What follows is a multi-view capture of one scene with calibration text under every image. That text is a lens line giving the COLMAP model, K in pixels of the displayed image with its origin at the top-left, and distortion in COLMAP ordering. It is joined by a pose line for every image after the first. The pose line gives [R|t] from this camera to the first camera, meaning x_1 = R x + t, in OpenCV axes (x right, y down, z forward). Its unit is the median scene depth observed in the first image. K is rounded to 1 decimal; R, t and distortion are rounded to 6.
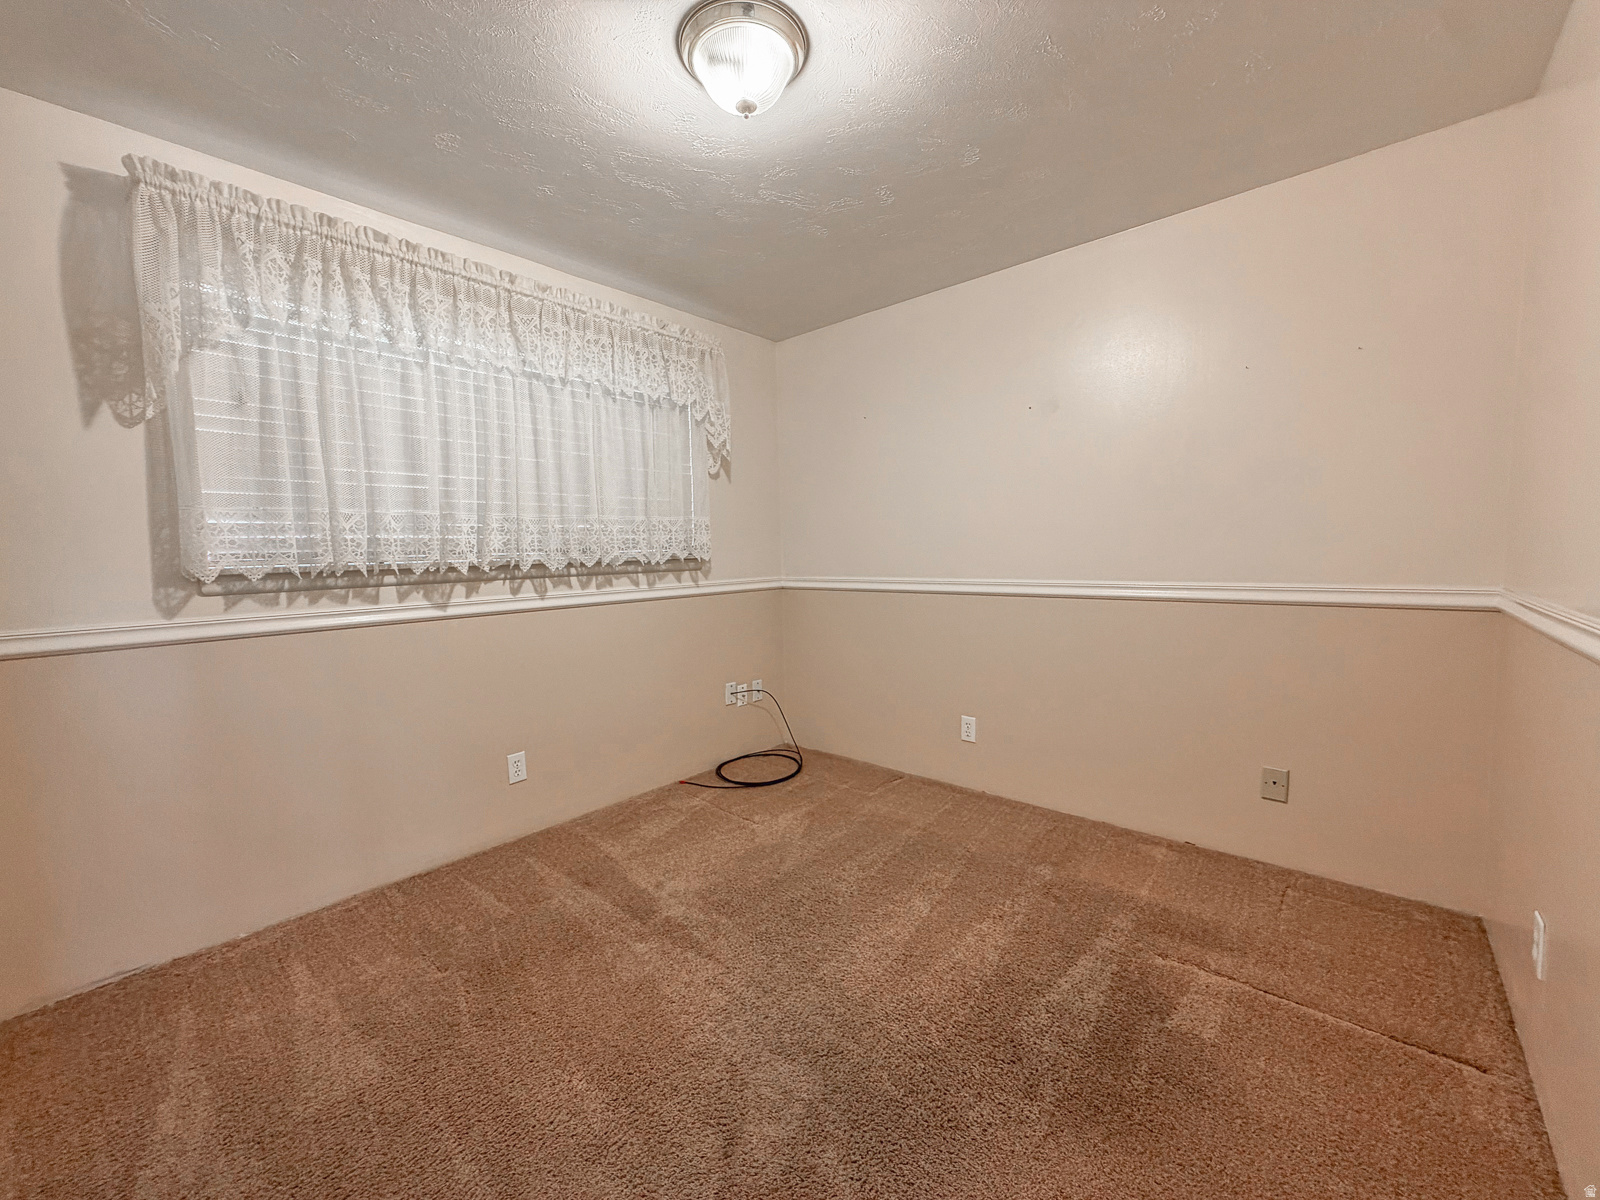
lens RADIAL K [[640.3, 0, 809.3], [0, 640.3, 604.6], [0, 0, 1]] dist [-0.000939, 0.000930]
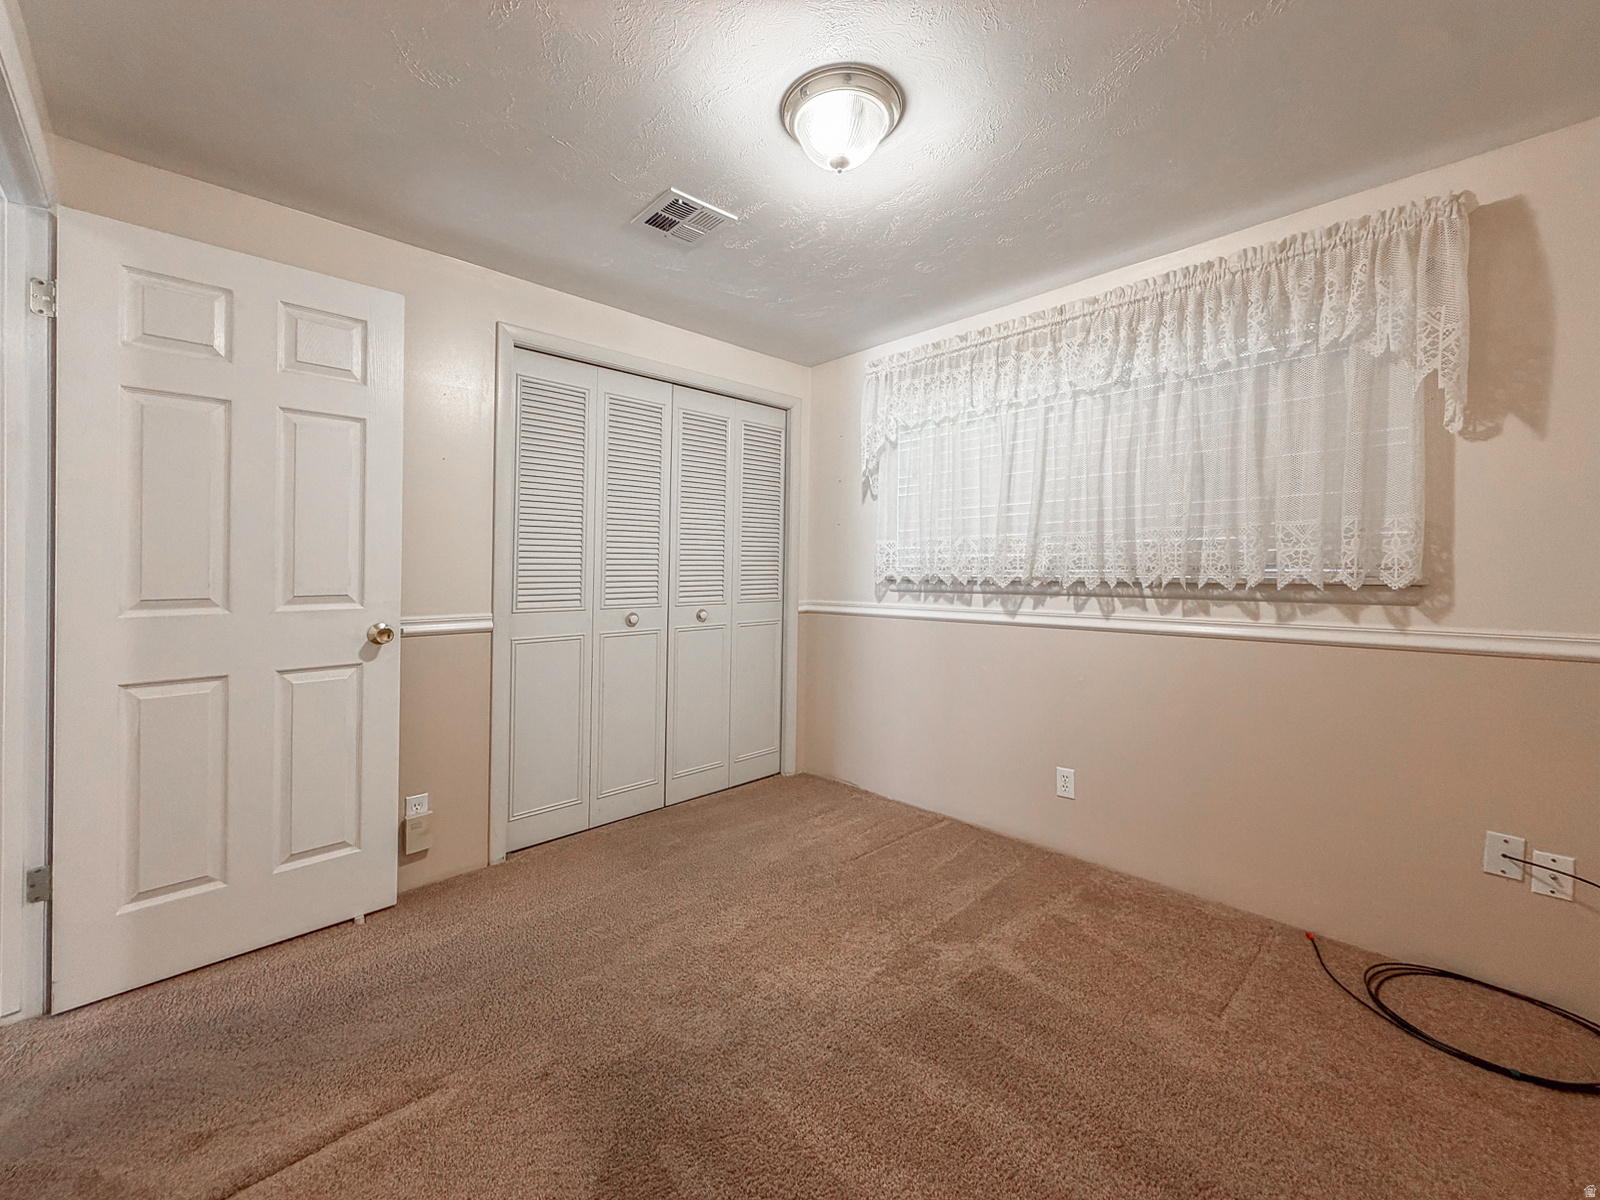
lens RADIAL K [[640.3, 0, 811.8], [0, 640.3, 569.6], [0, 0, 1]] dist [-0.000939, 0.000930]
pose [[-0.075874, 0.016754, -0.996977, 0.579827], [-0.088268, 0.995821, 0.023452, -0.067682], [0.993203, 0.089781, -0.074079, 0.659021]]
